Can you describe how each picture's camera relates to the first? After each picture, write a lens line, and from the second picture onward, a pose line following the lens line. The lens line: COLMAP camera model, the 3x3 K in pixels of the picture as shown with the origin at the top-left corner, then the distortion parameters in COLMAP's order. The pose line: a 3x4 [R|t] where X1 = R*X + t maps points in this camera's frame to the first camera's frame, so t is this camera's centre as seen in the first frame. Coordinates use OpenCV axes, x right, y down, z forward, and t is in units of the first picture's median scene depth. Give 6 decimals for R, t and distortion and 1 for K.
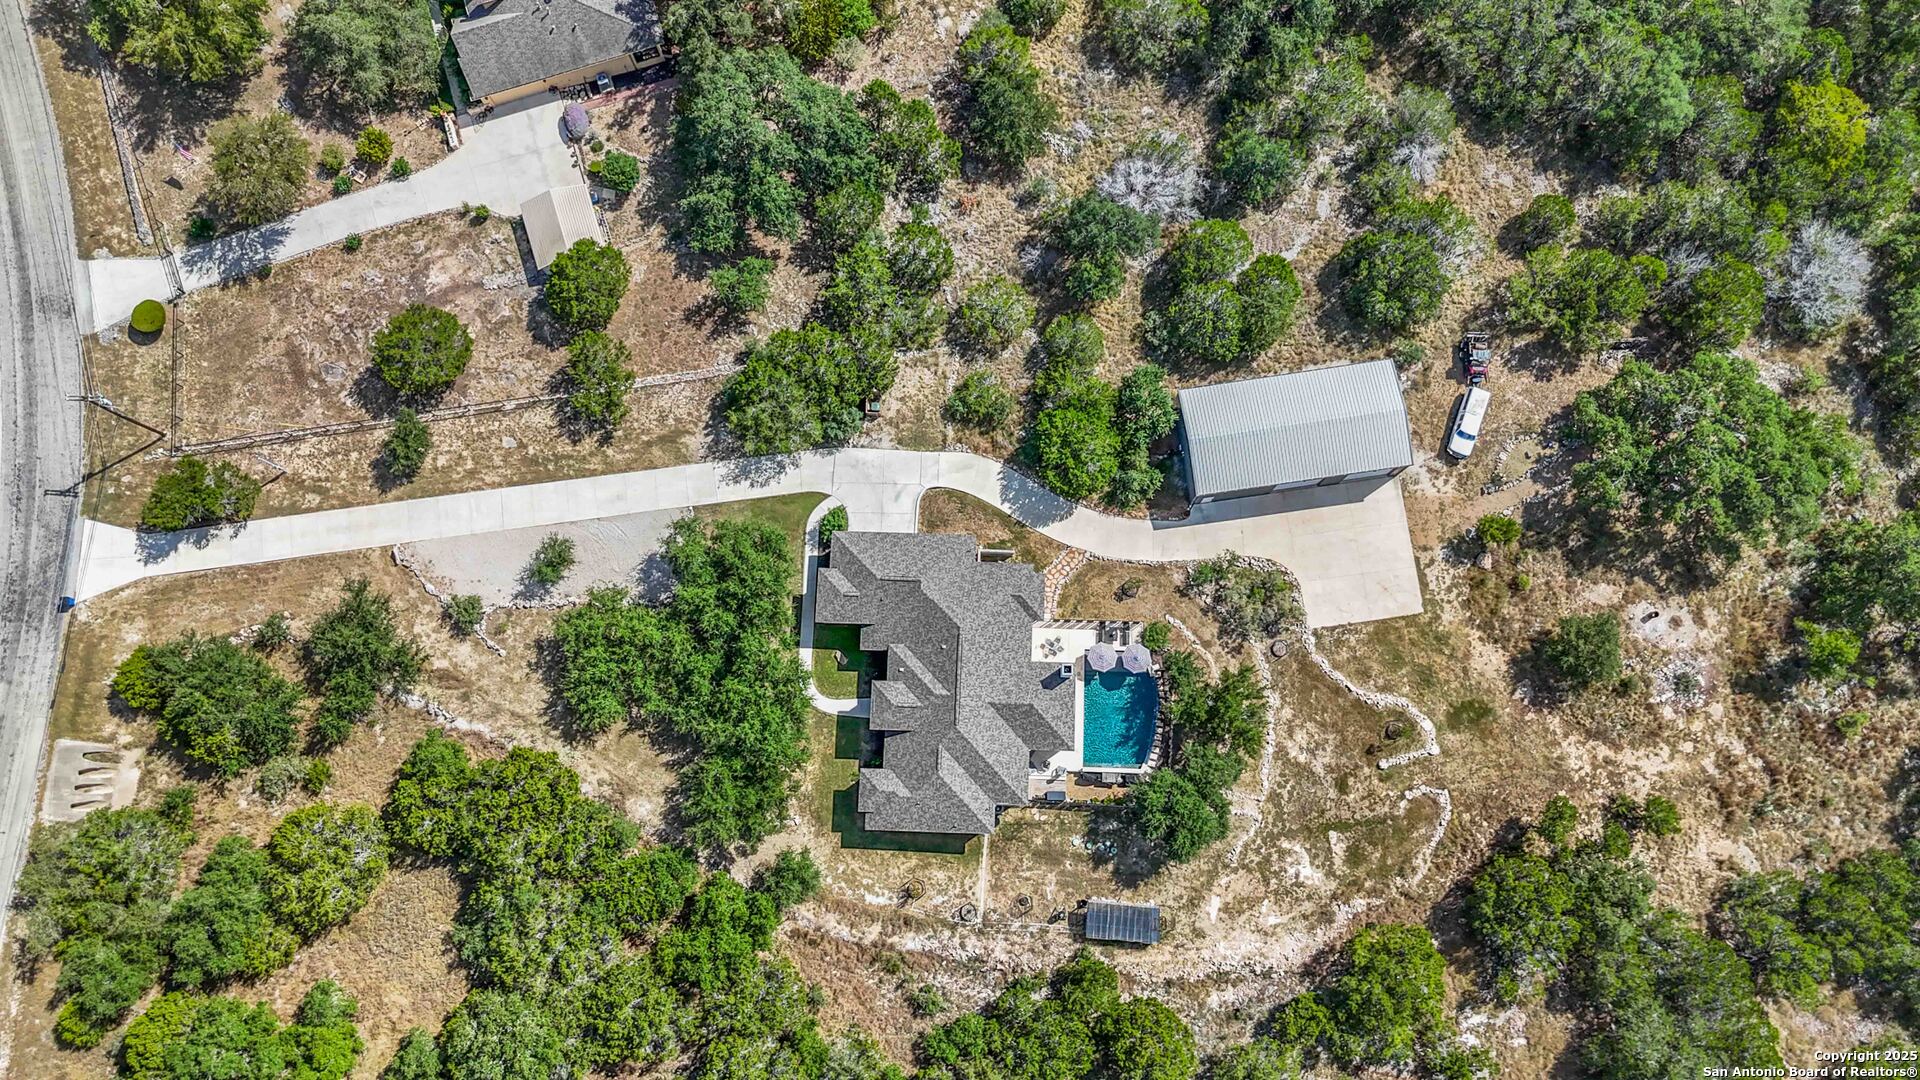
lens RADIAL K [[1411.1, 0, 960.0], [0, 1411.1, 540.0], [0, 0, 1]] dist [0.095428, -0.143230]
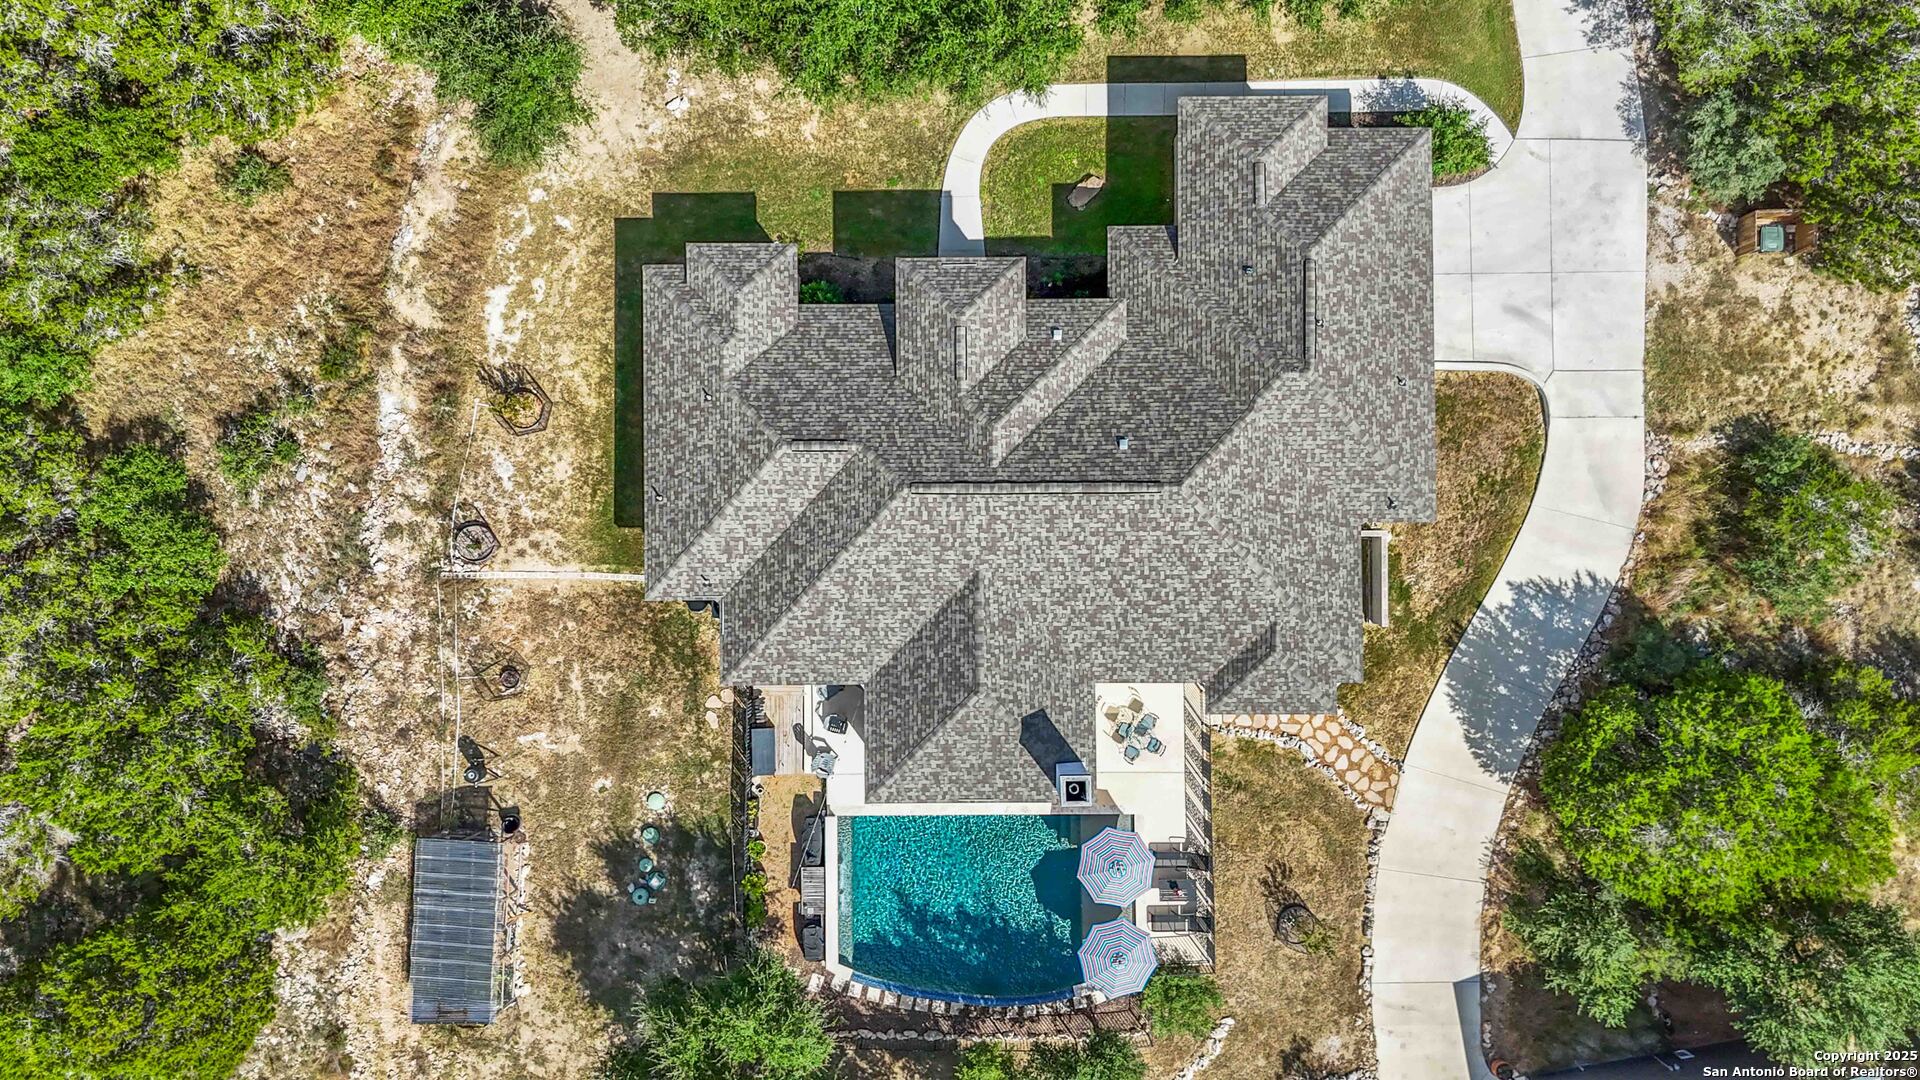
lens RADIAL K [[1411.1, 0, 960.0], [0, 1411.1, 540.0], [0, 0, 1]] dist [0.095428, -0.143230]
pose [[0.042264, 0.999098, -0.004075, 0.012446], [-0.978849, 0.042224, 0.200179, 0.043377], [0.200171, -0.004472, 0.979751, 0.609239]]
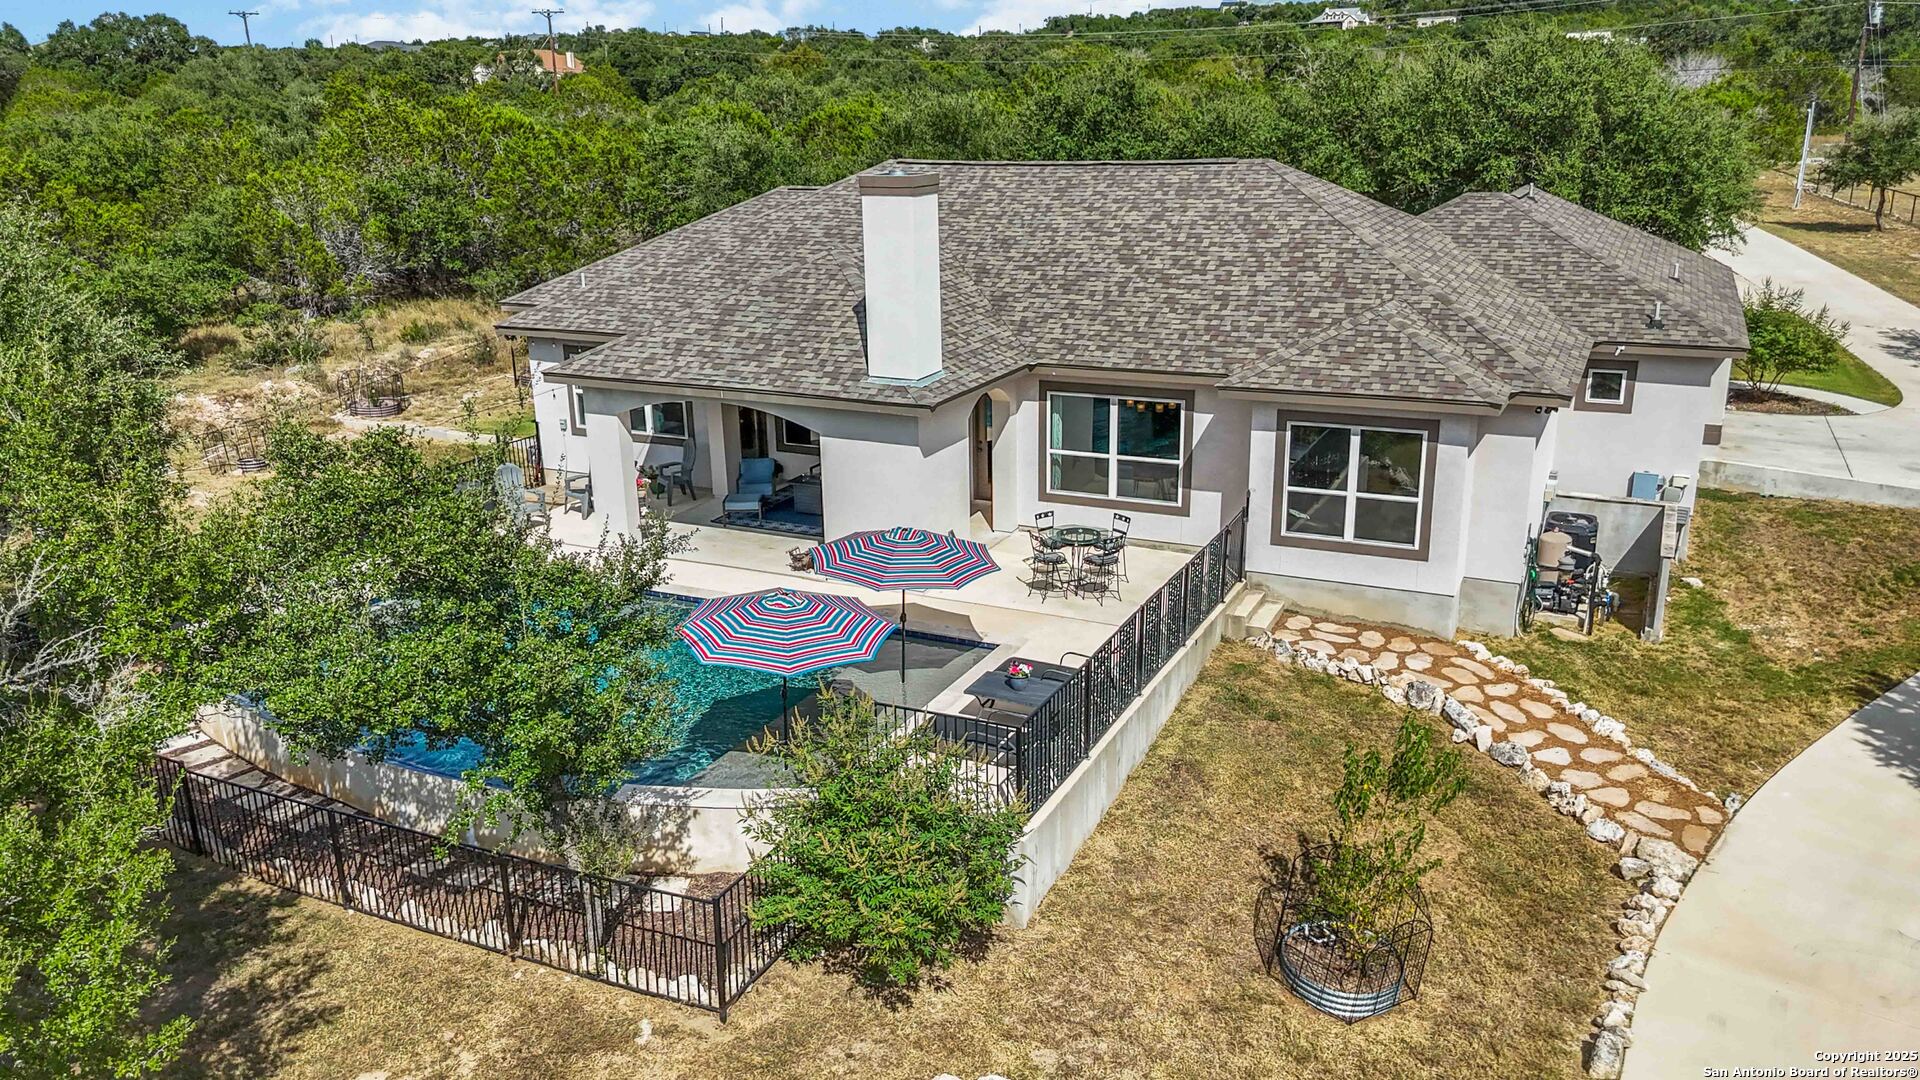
lens RADIAL K [[1426.3, 0, 990.9], [0, 1426.3, 545.1], [0, 0, 1]] dist [0.079647, -0.064525]
pose [[-0.387671, 0.287424, -0.875842, 0.230886], [-0.901057, 0.082264, 0.425828, 0.007546], [0.194444, 0.954264, 0.227094, 0.954070]]
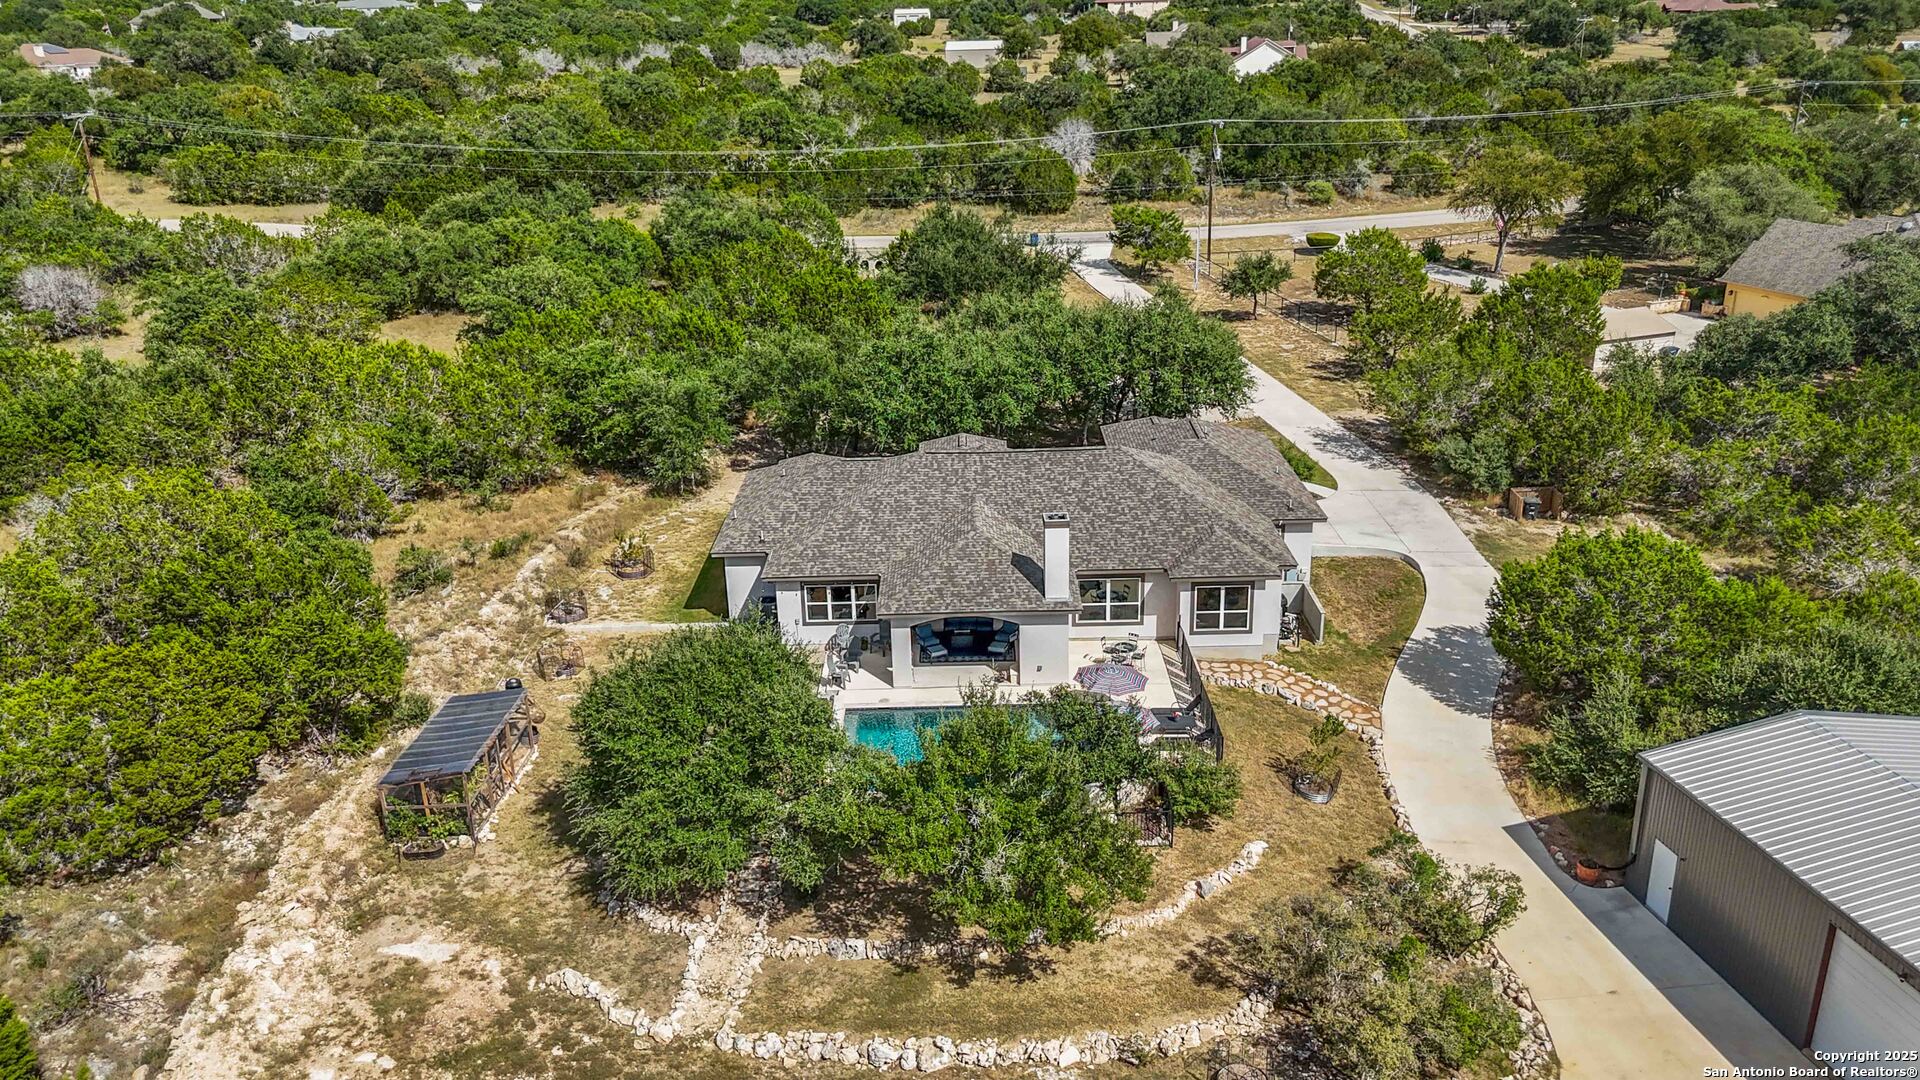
lens RADIAL K [[1414.7, 0, 960.0], [0, 1414.7, 540.0], [0, 0, 1]] dist [0.078810, -0.084103]
pose [[0.036091, 0.361712, -0.931591, 0.453781], [-0.975833, 0.213789, 0.045203, 0.096932], [0.215515, 0.907446, 0.360686, 0.801248]]
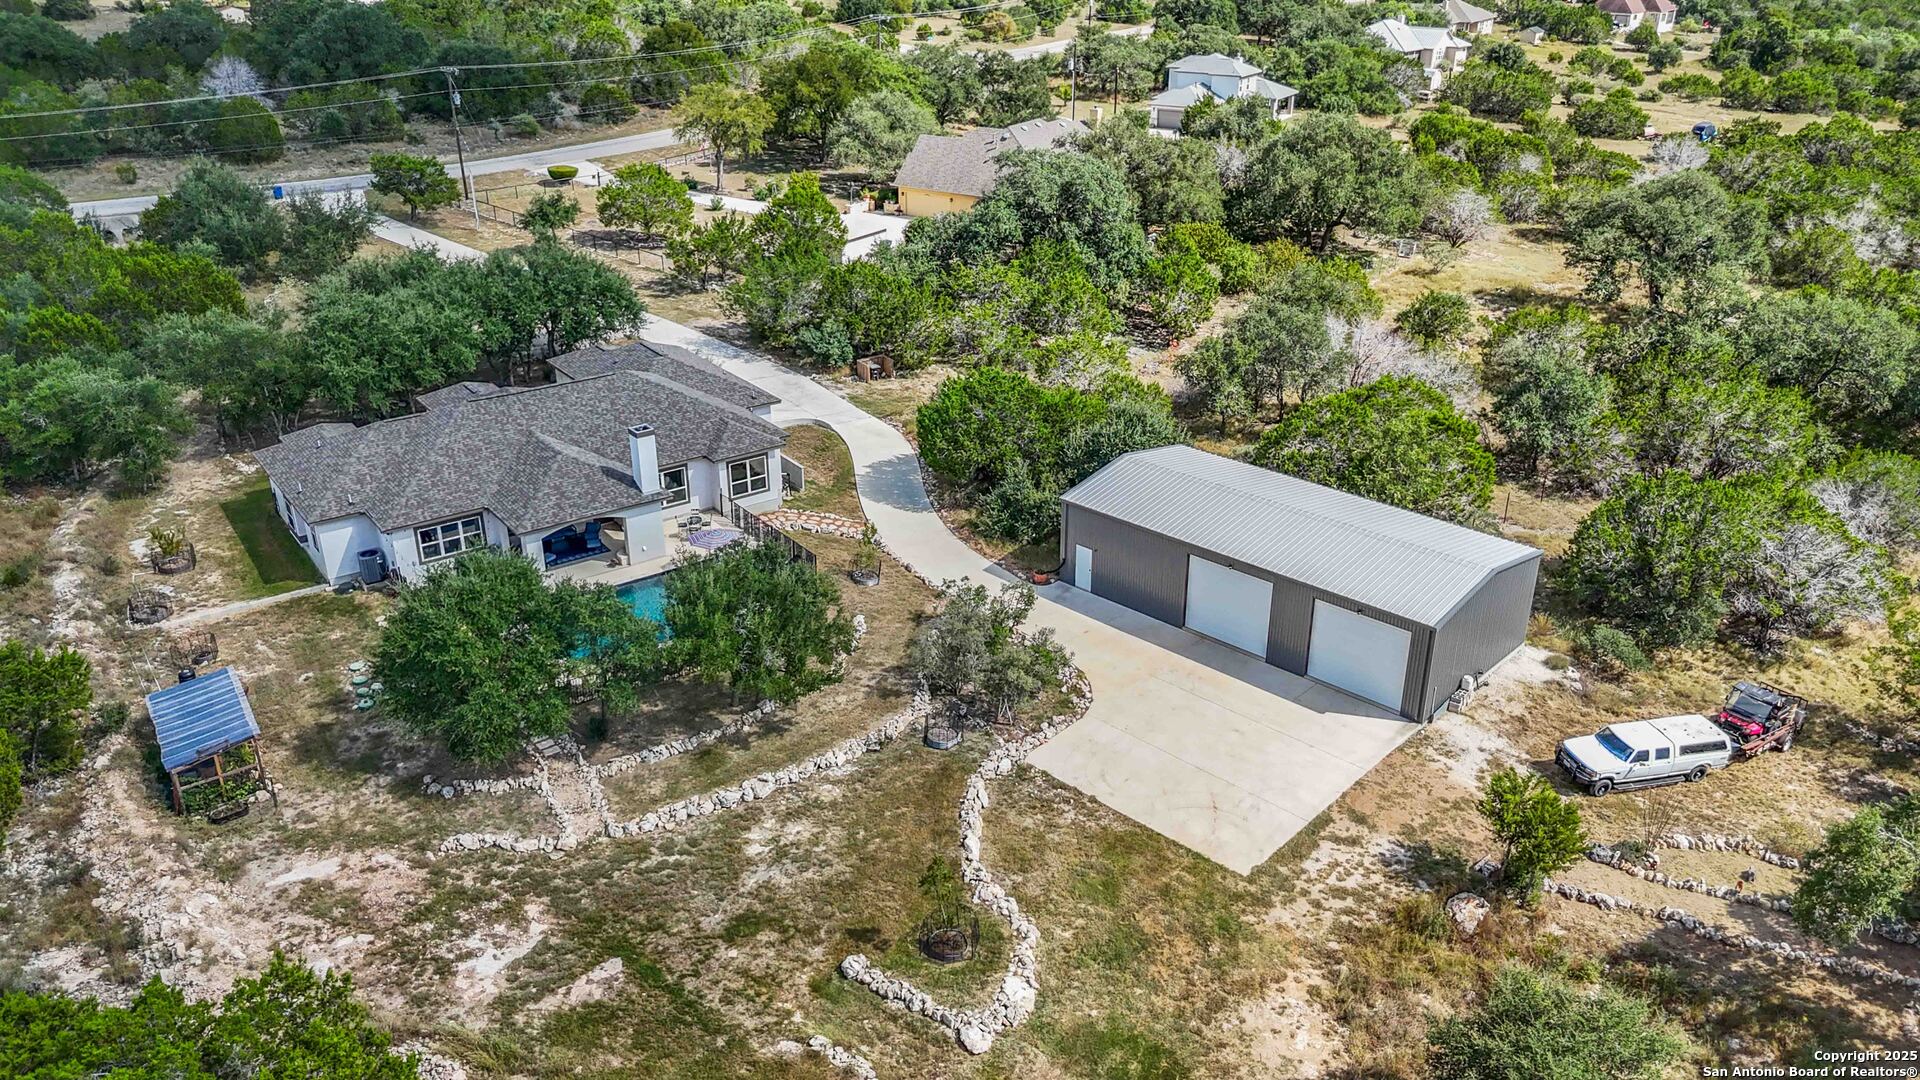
lens RADIAL K [[1414.7, 0, 960.0], [0, 1414.7, 540.0], [0, 0, 1]] dist [0.078810, -0.084103]
pose [[0.618556, 0.339383, -0.708666, 0.535175], [-0.772392, 0.428171, -0.469126, 0.261018], [0.144217, 0.837549, 0.526985, 0.721147]]
